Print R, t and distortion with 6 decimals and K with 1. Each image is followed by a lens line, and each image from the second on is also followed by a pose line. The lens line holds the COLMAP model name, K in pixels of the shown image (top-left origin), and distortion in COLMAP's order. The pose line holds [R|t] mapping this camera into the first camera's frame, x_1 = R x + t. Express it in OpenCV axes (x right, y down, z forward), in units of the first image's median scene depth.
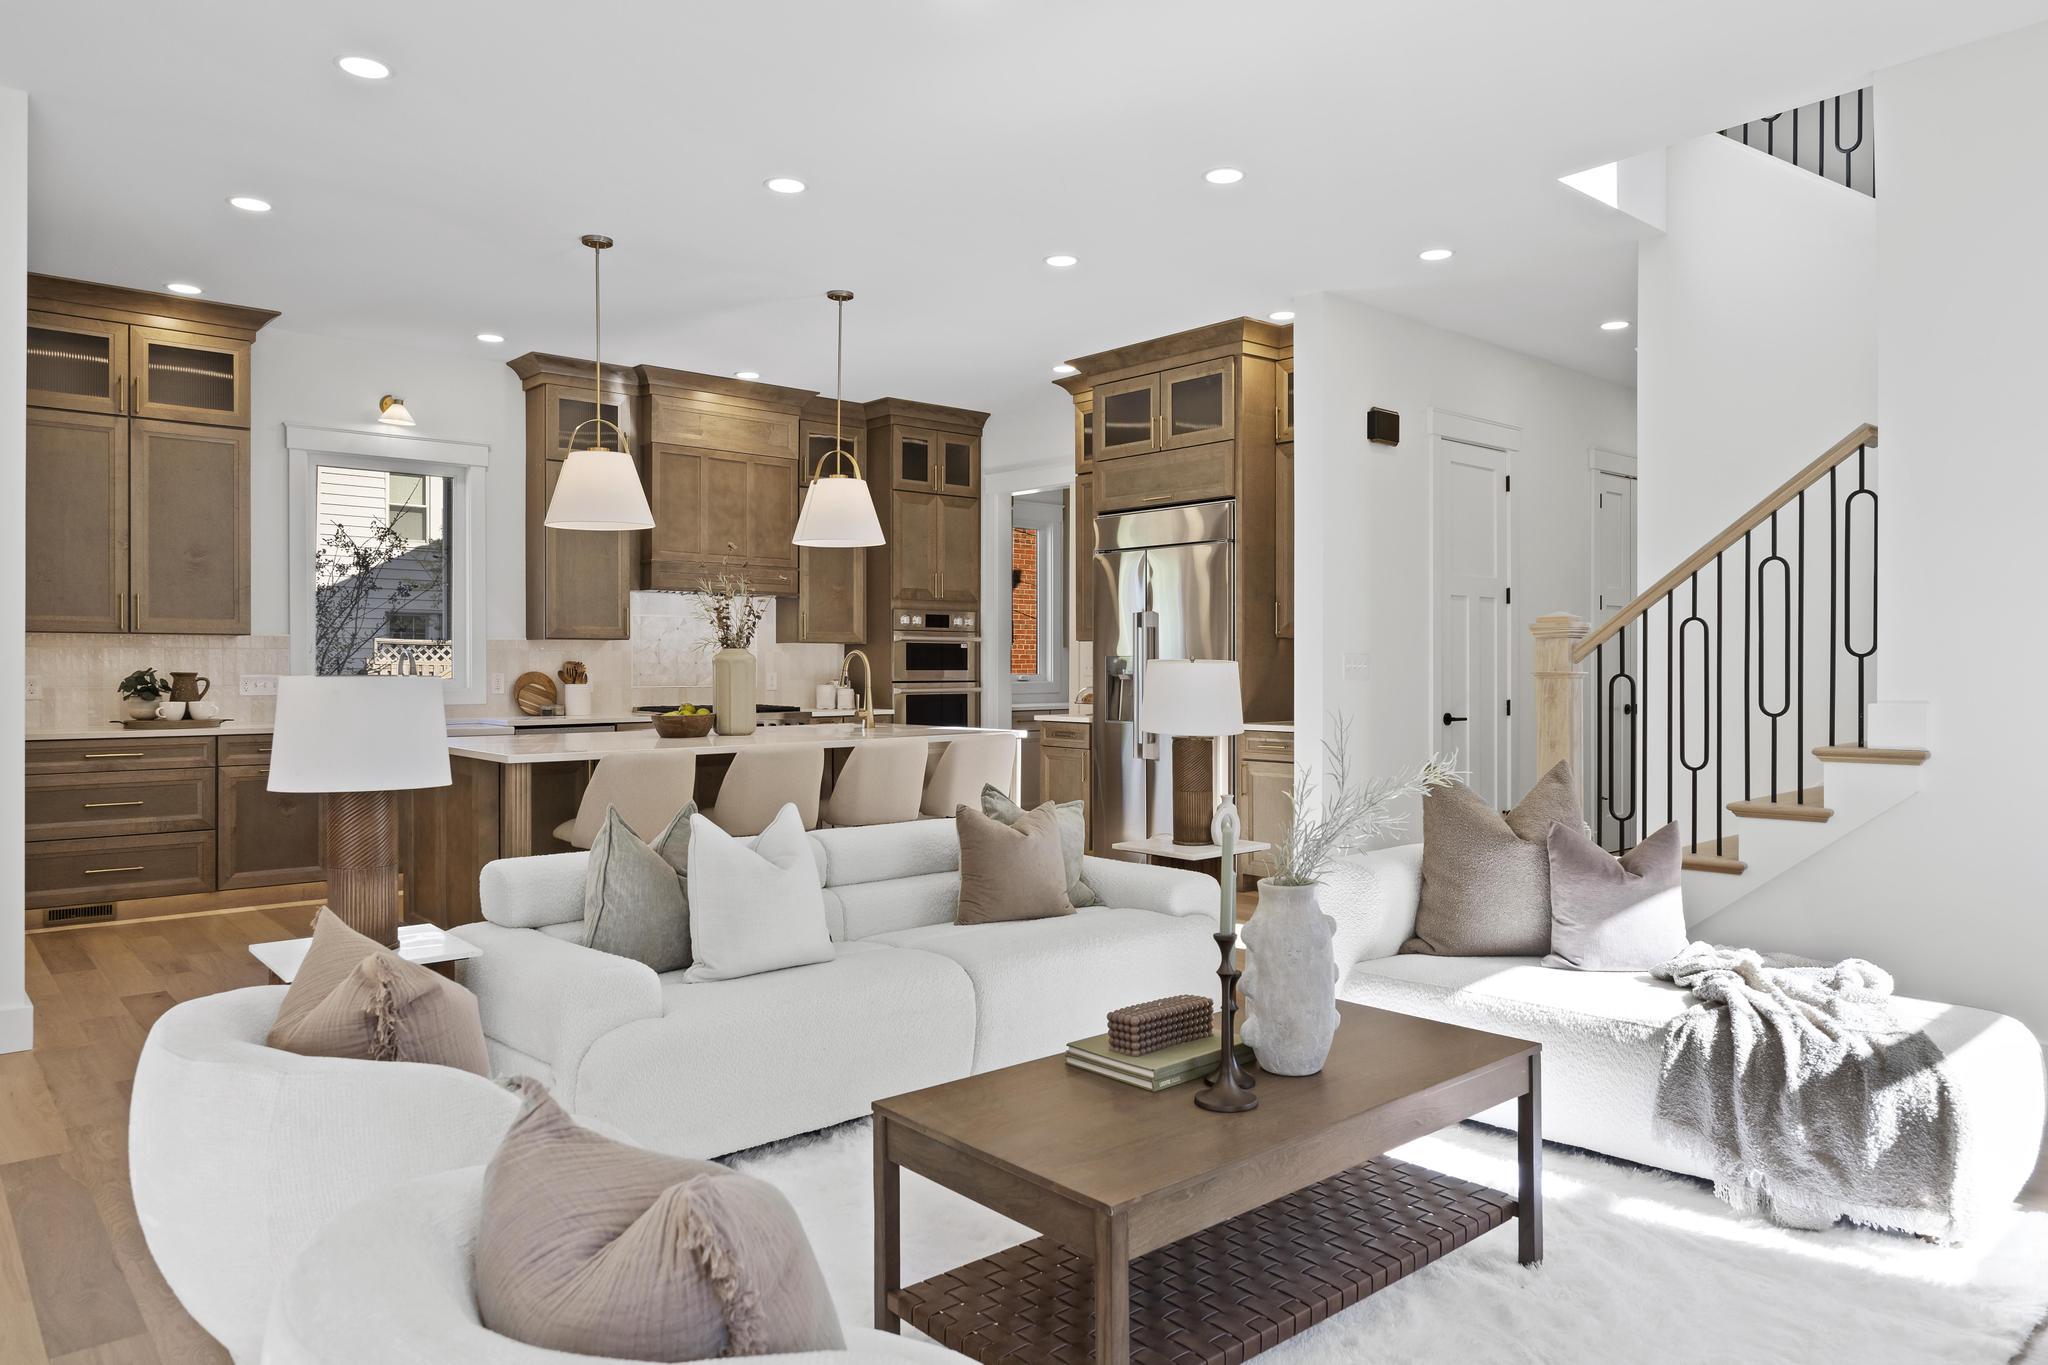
lens RADIAL K [[1318.3, 0, 1028.7], [0, 1318.3, 672.8], [0, 0, 1]] dist [-0.006828, 0.001131]
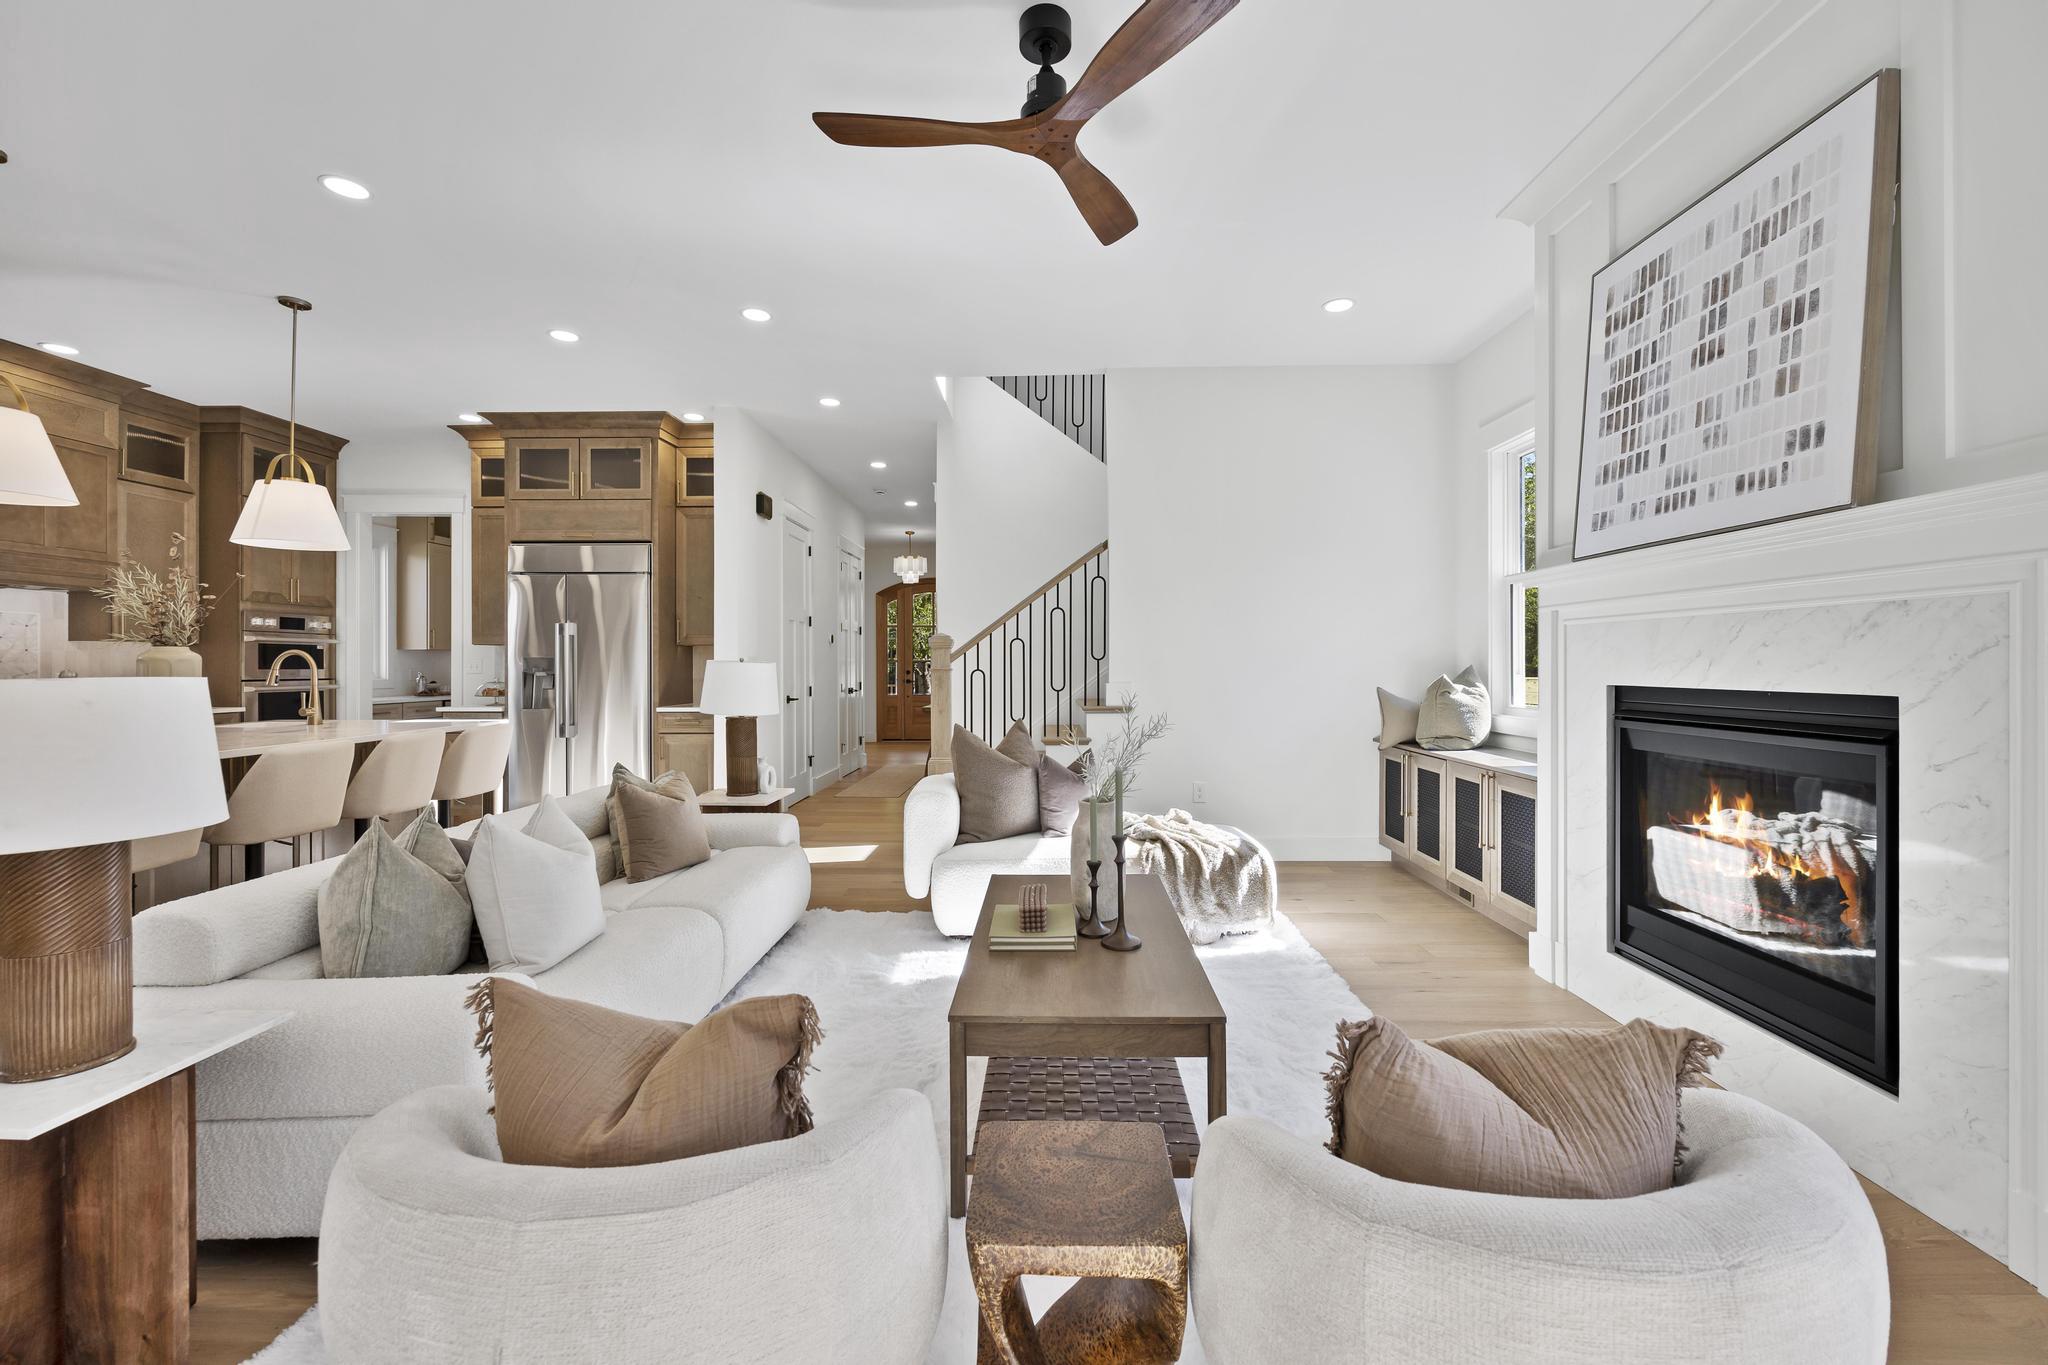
lens RADIAL K [[825.1, 0, 1025.3], [0, 825.1, 665.0], [0, 0, 1]] dist [-0.000263, -0.000883]
pose [[0.678496, 0.000064, 0.734604, -0.180980], [0.004351, 0.999982, -0.004105, -0.000058], [-0.734591, 0.005981, 0.678483, 0.118093]]
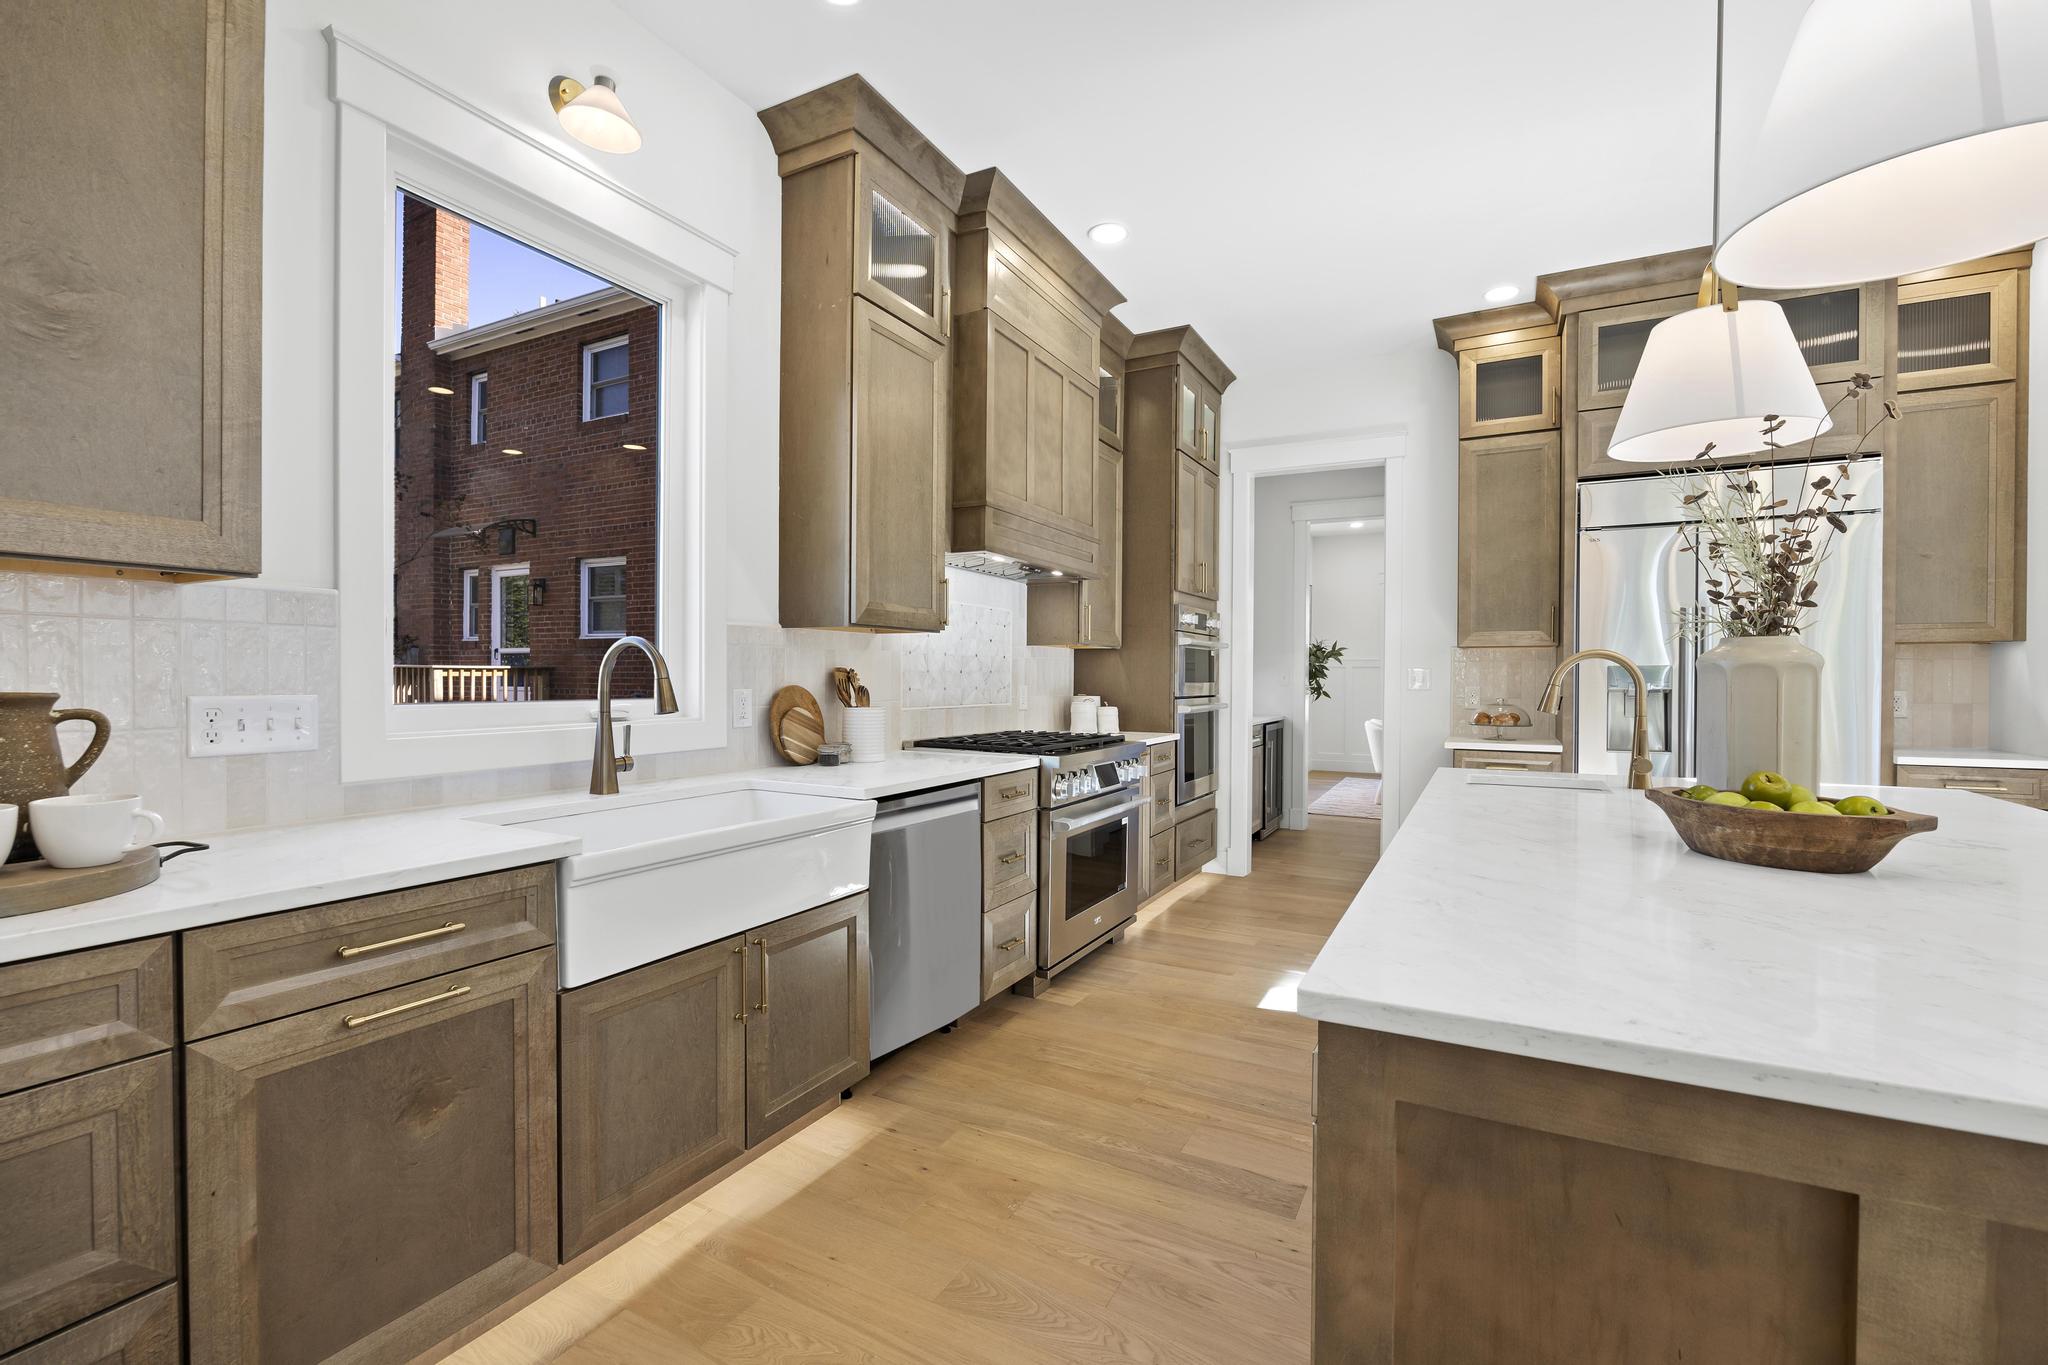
lens RADIAL K [[877.4, 0, 1027.8], [0, 877.4, 686.3], [0, 0, 1]] dist [-0.013561, 0.001014]
pose [[0.937152, -0.000742, 0.348920, -0.408368], [-0.000712, 0.999992, 0.004039, -0.002141], [-0.348920, -0.004034, 0.937144, 0.612475]]
